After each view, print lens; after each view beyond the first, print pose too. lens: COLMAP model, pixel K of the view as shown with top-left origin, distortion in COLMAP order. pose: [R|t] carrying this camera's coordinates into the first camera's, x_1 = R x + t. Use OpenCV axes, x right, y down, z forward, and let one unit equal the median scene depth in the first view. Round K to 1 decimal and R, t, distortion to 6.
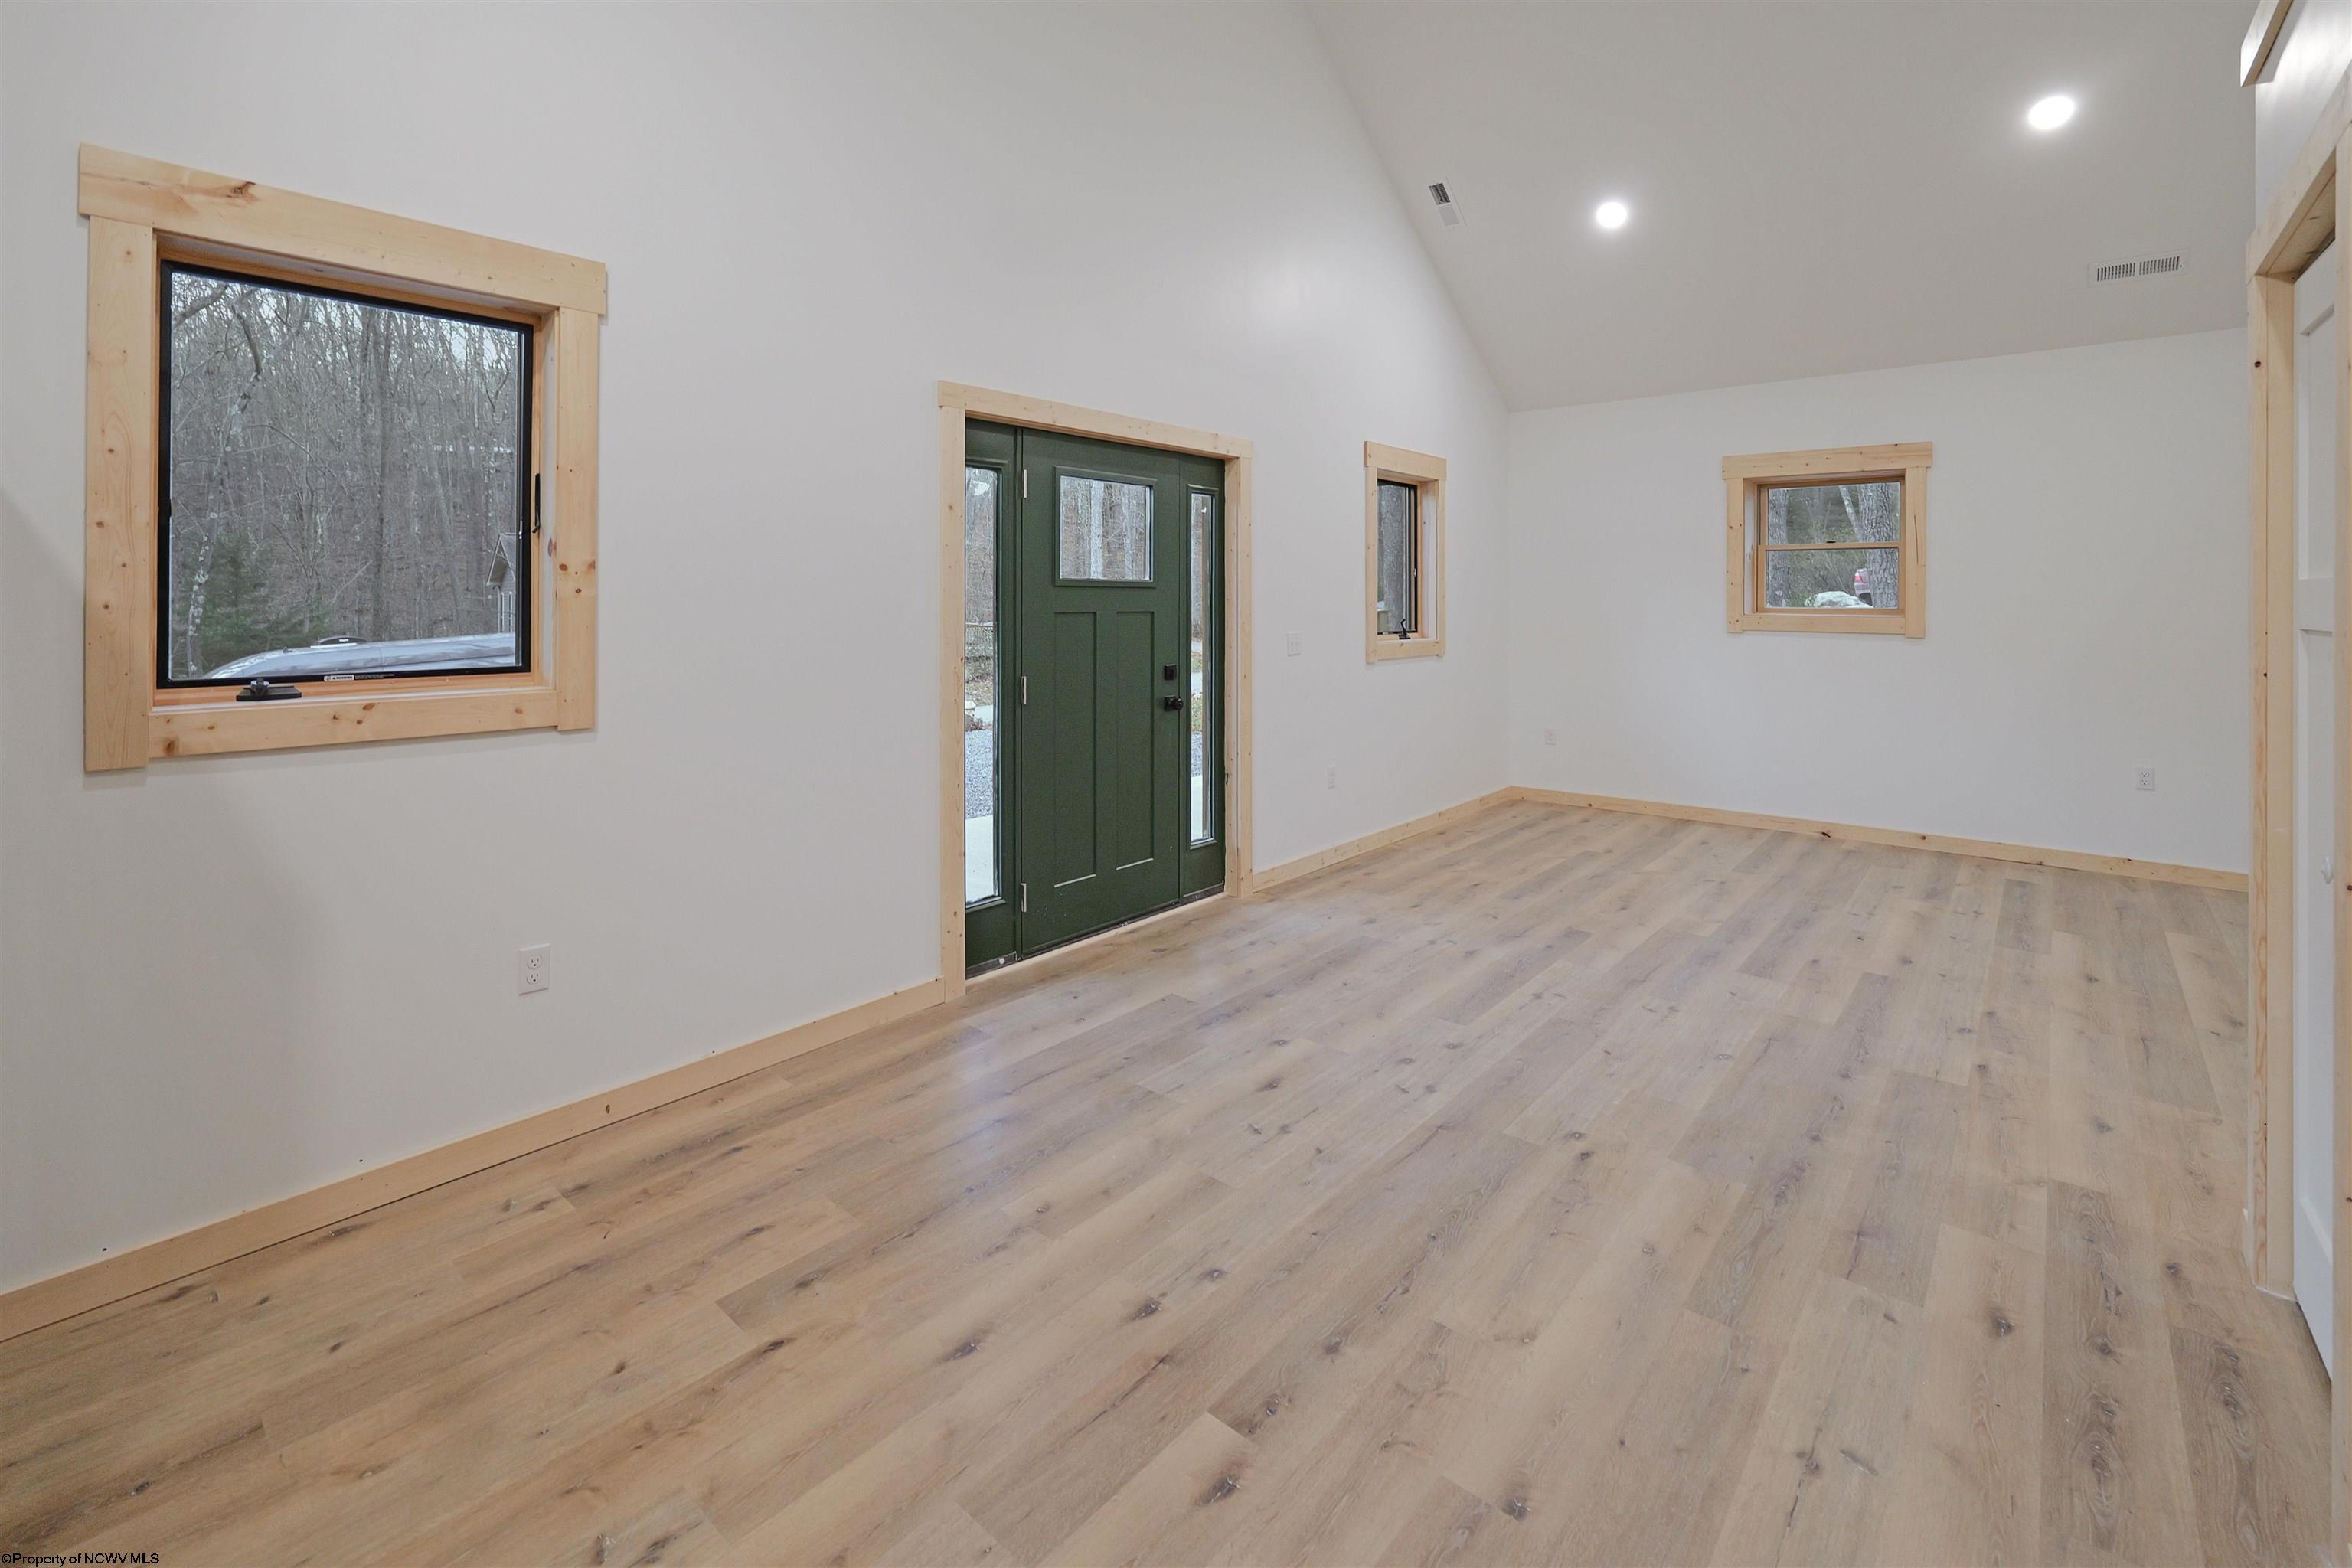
lens RADIAL K [[1005.9, 0, 1191.1], [0, 1005.9, 586.6], [0, 0, 1]] dist [-0.015260, 0.002438]
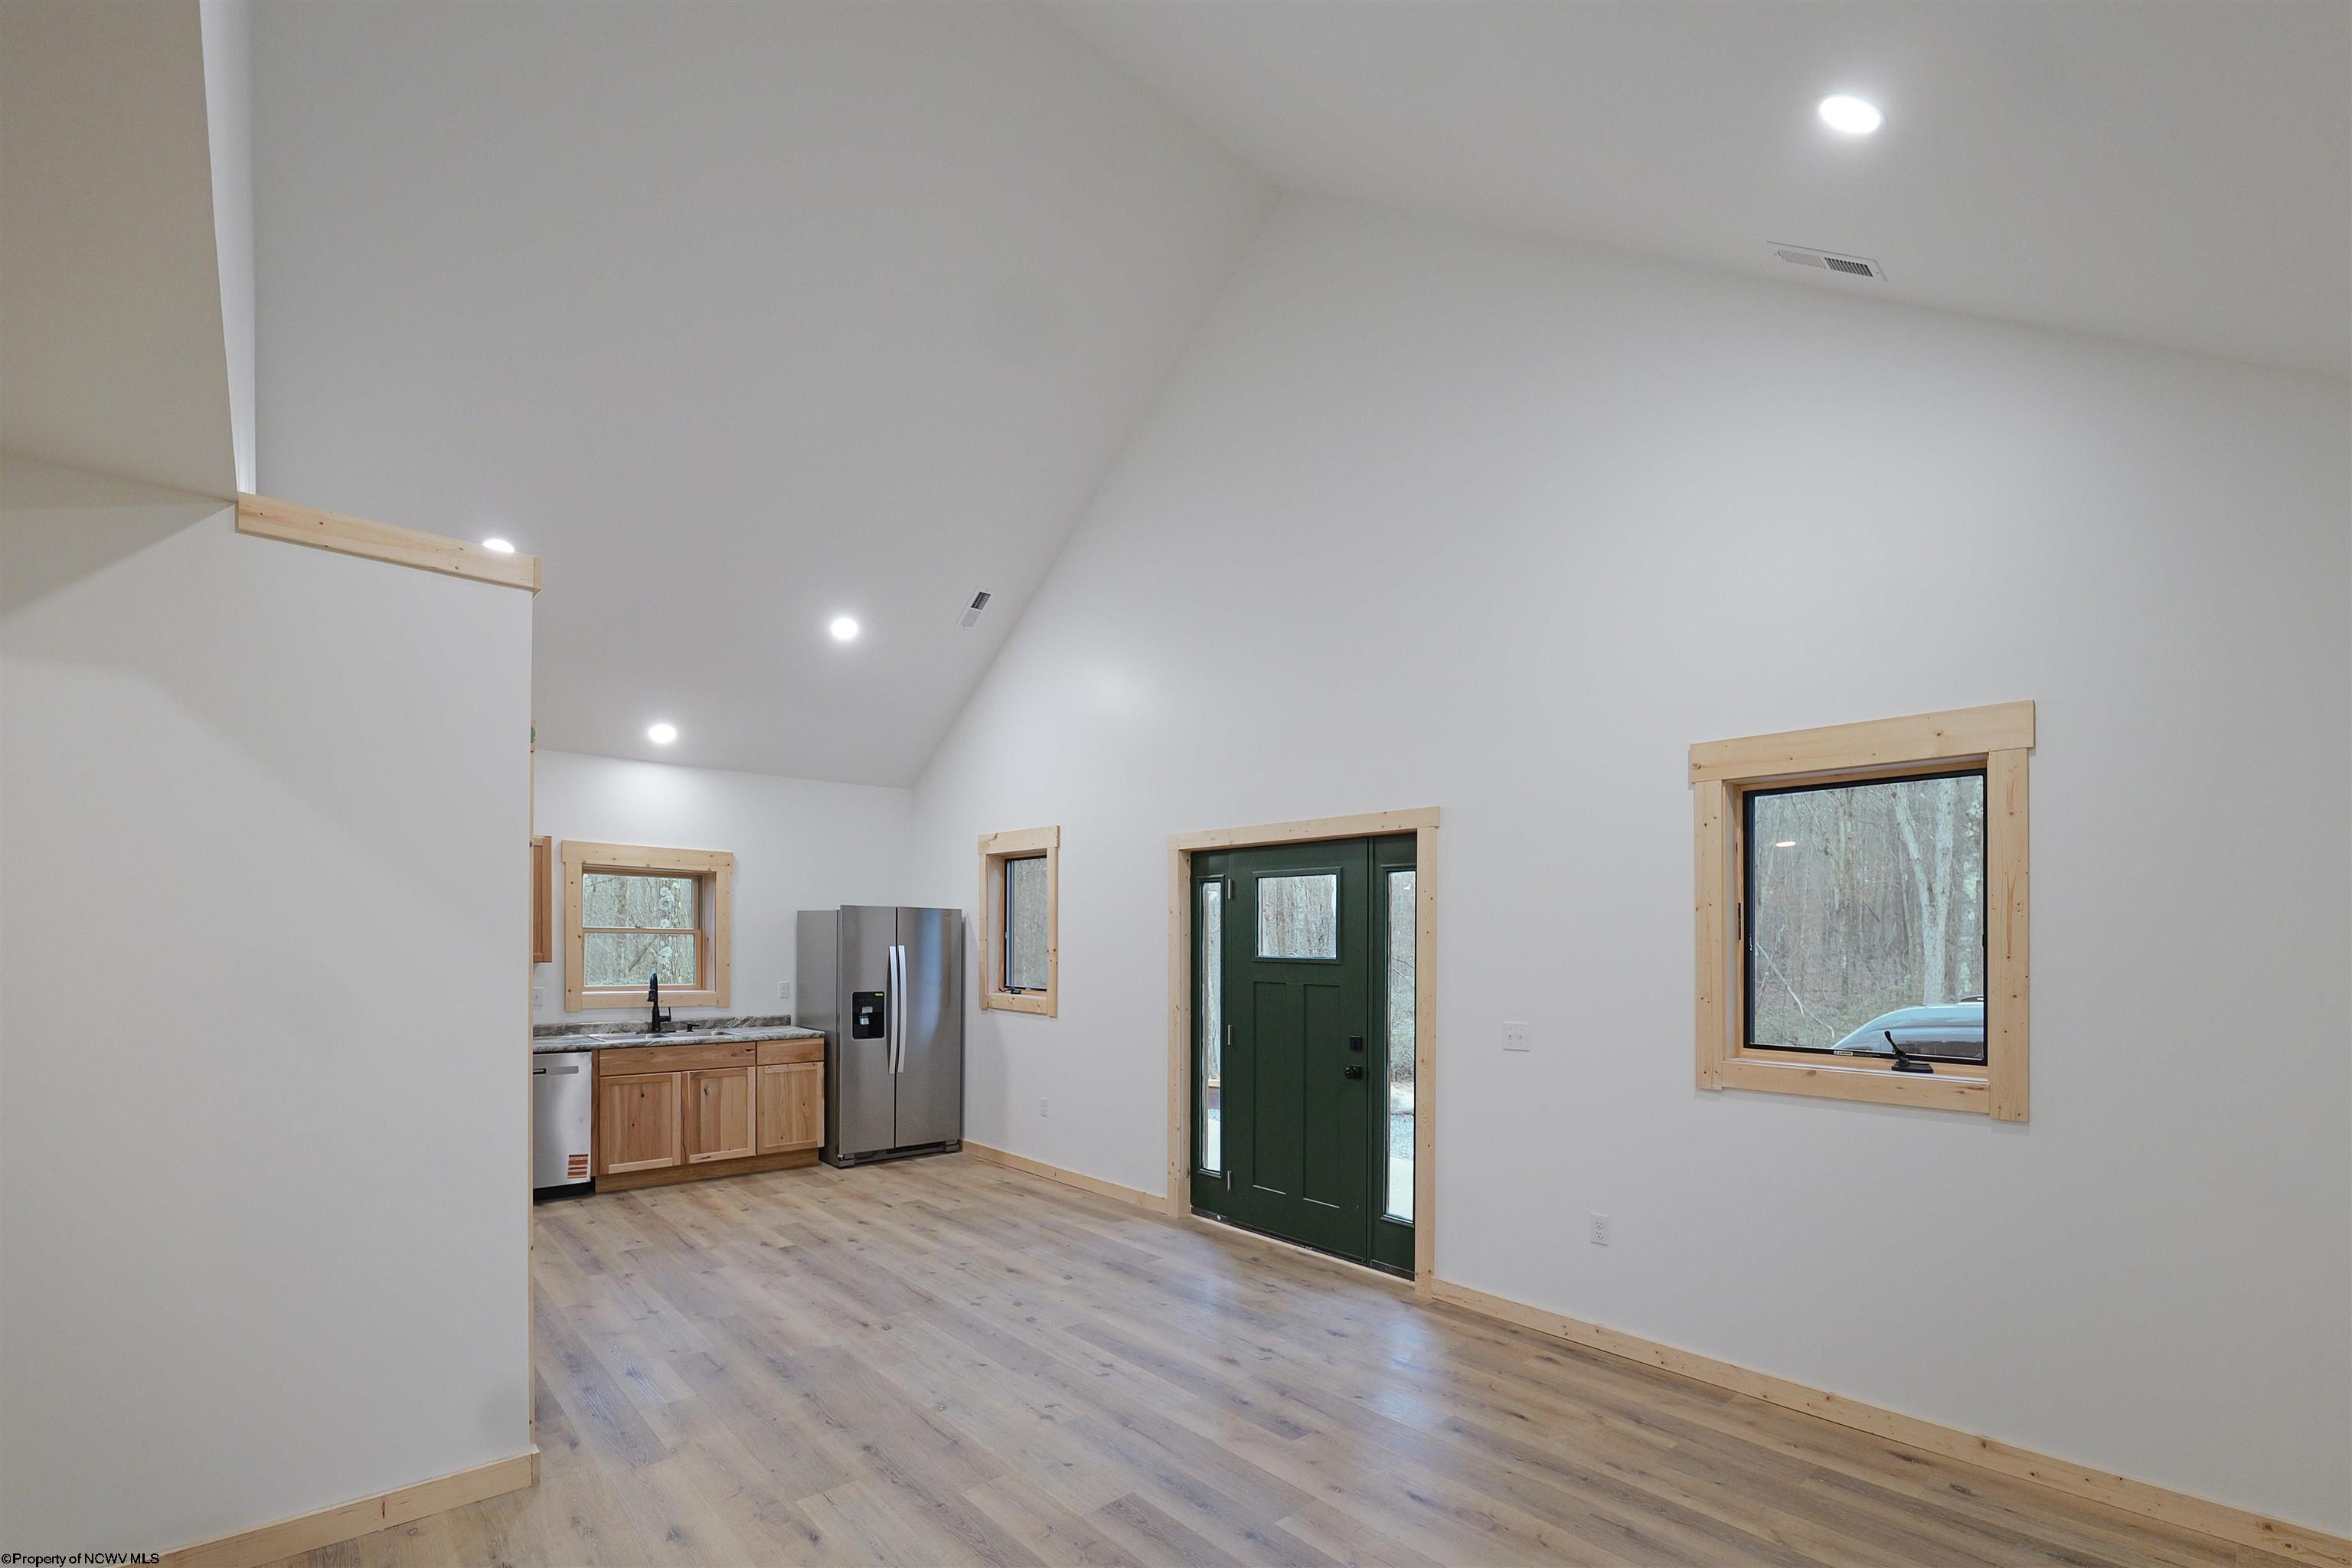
lens RADIAL K [[1005.9, 0, 1194.8], [0, 1005.9, 945.7], [0, 0, 1]] dist [-0.015260, 0.002438]
pose [[-0.102026, -0.002287, -0.994779, 1.893454], [-0.002883, 0.999994, -0.002004, -0.030038], [0.994778, 0.002663, -0.102032, 1.653726]]
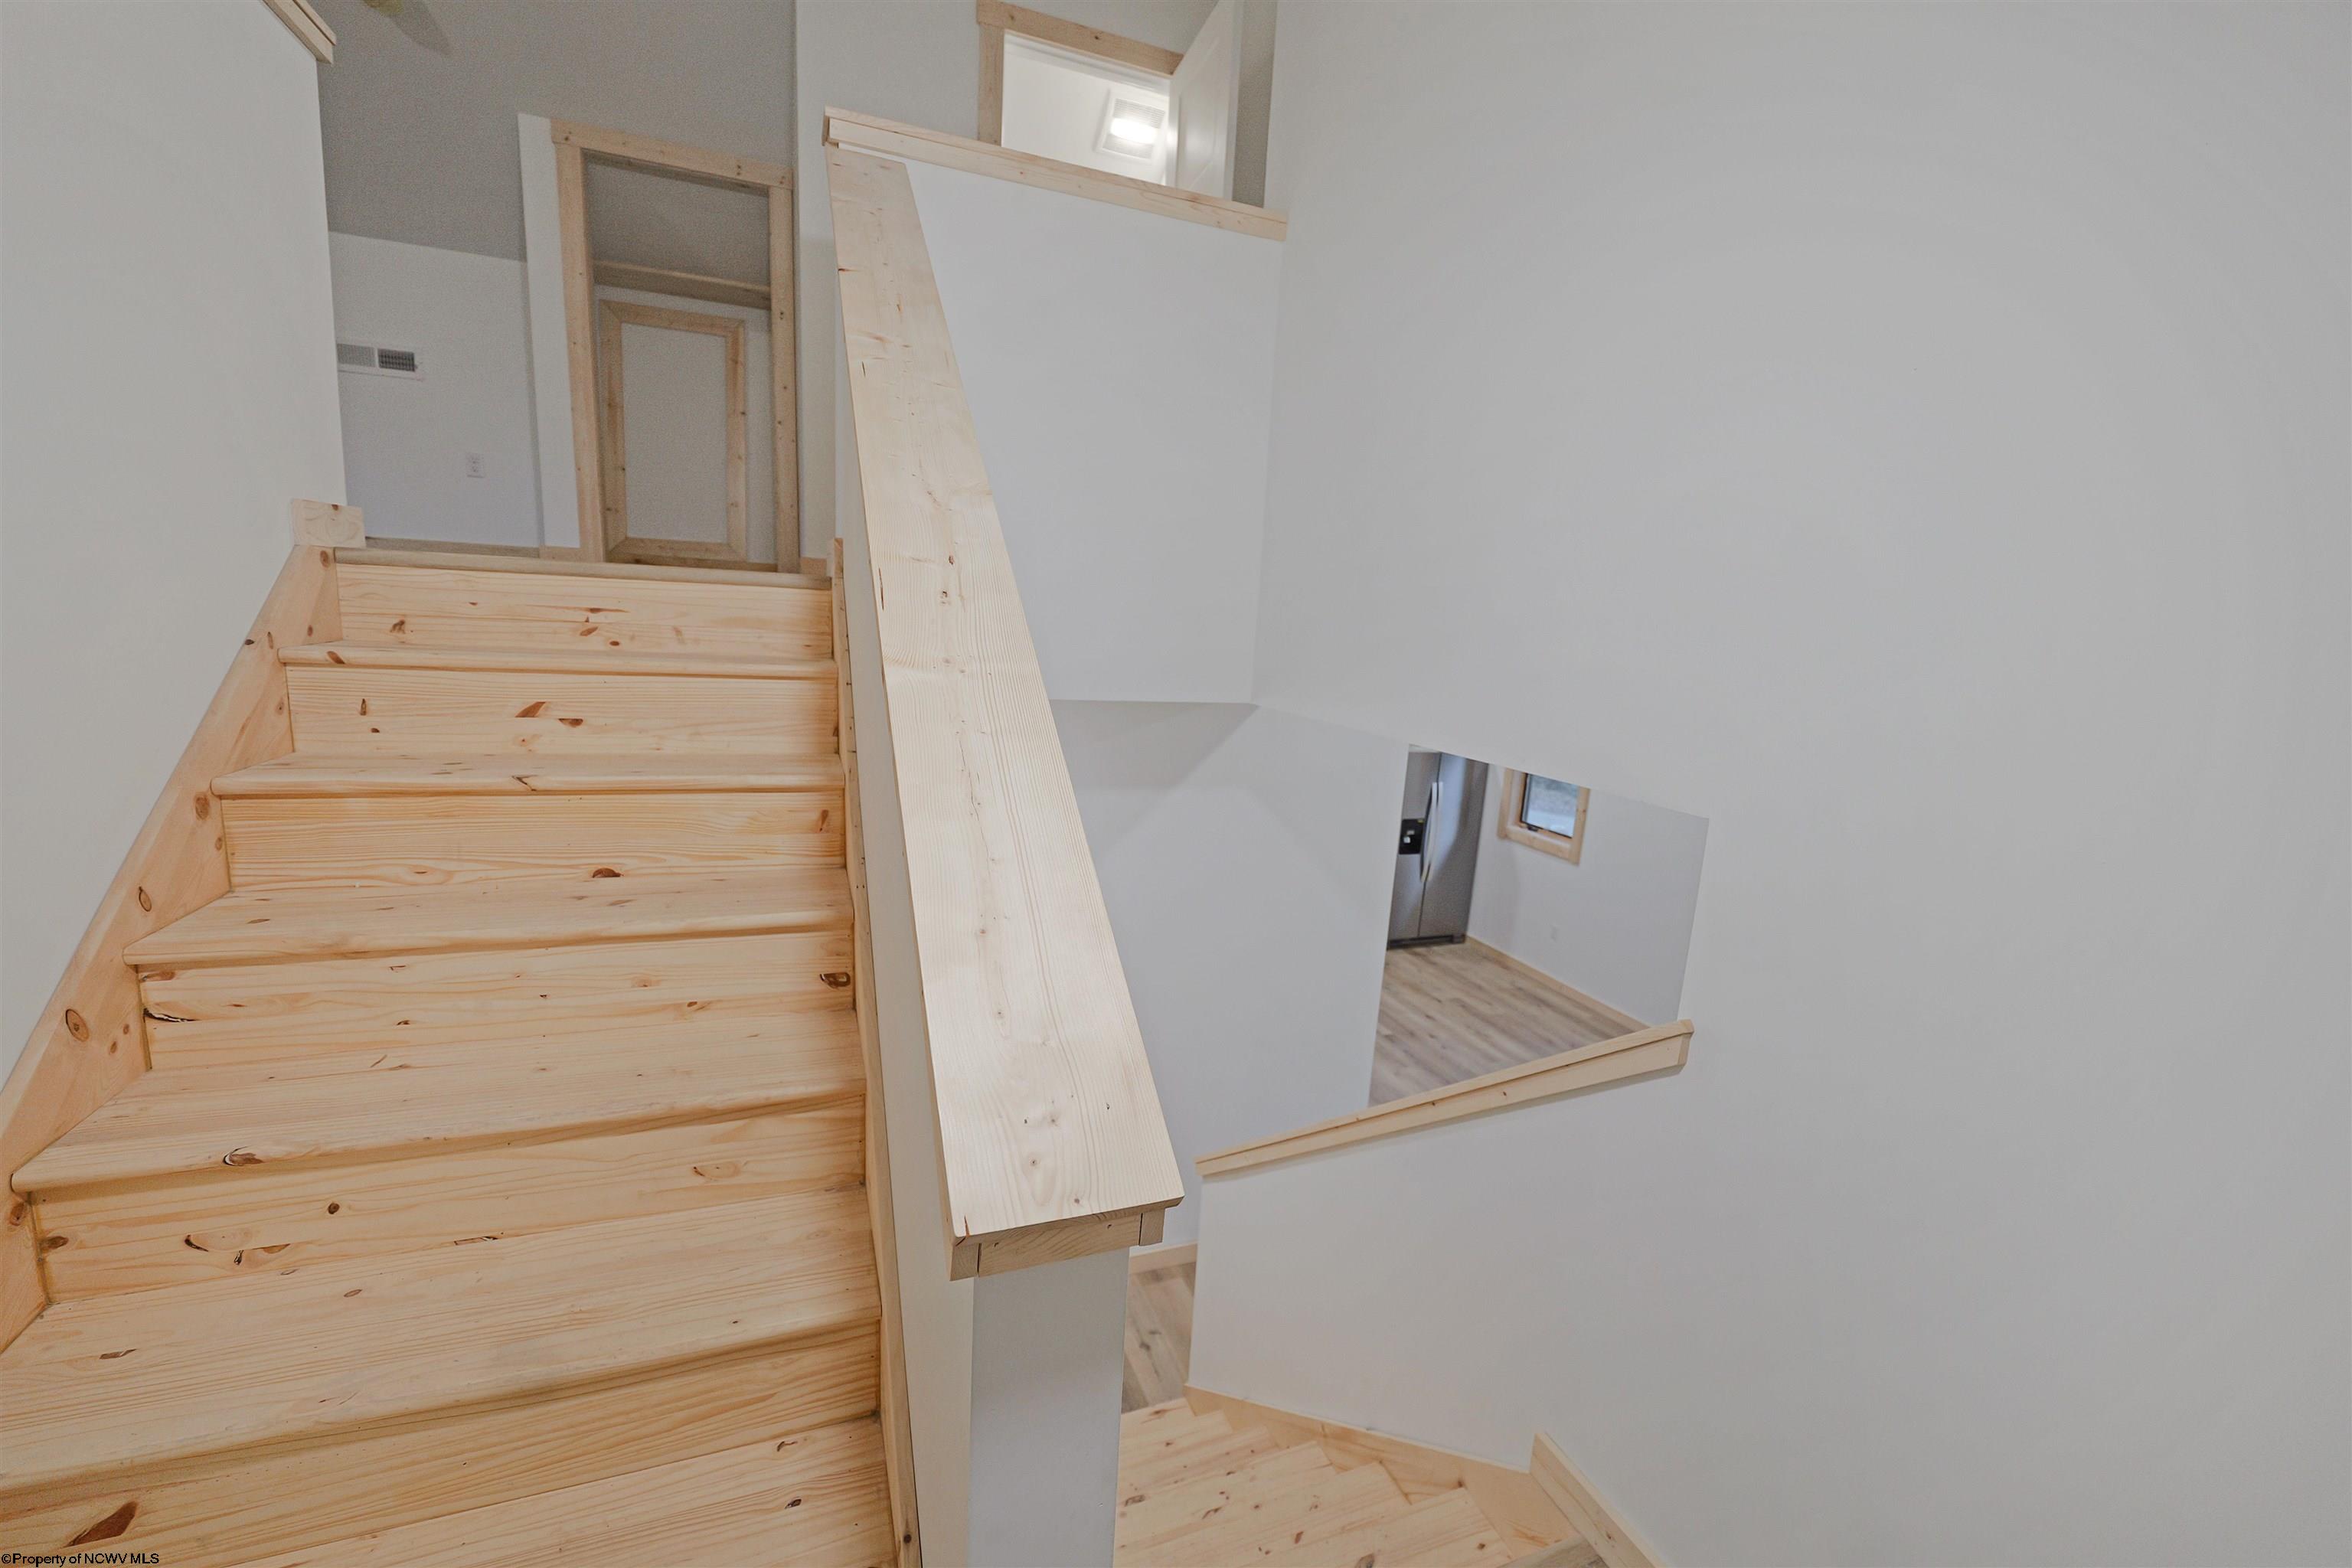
lens RADIAL K [[944.2, 0, 1173.7], [0, 944.2, 800.6], [0, 0, 1]] dist [-0.000530, 0.000004]
pose [[-0.455945, 0.142099, -0.878591, 2.459880], [-0.055443, 0.980720, 0.187389, -0.517882], [0.888279, 0.134151, -0.439276, 1.186180]]
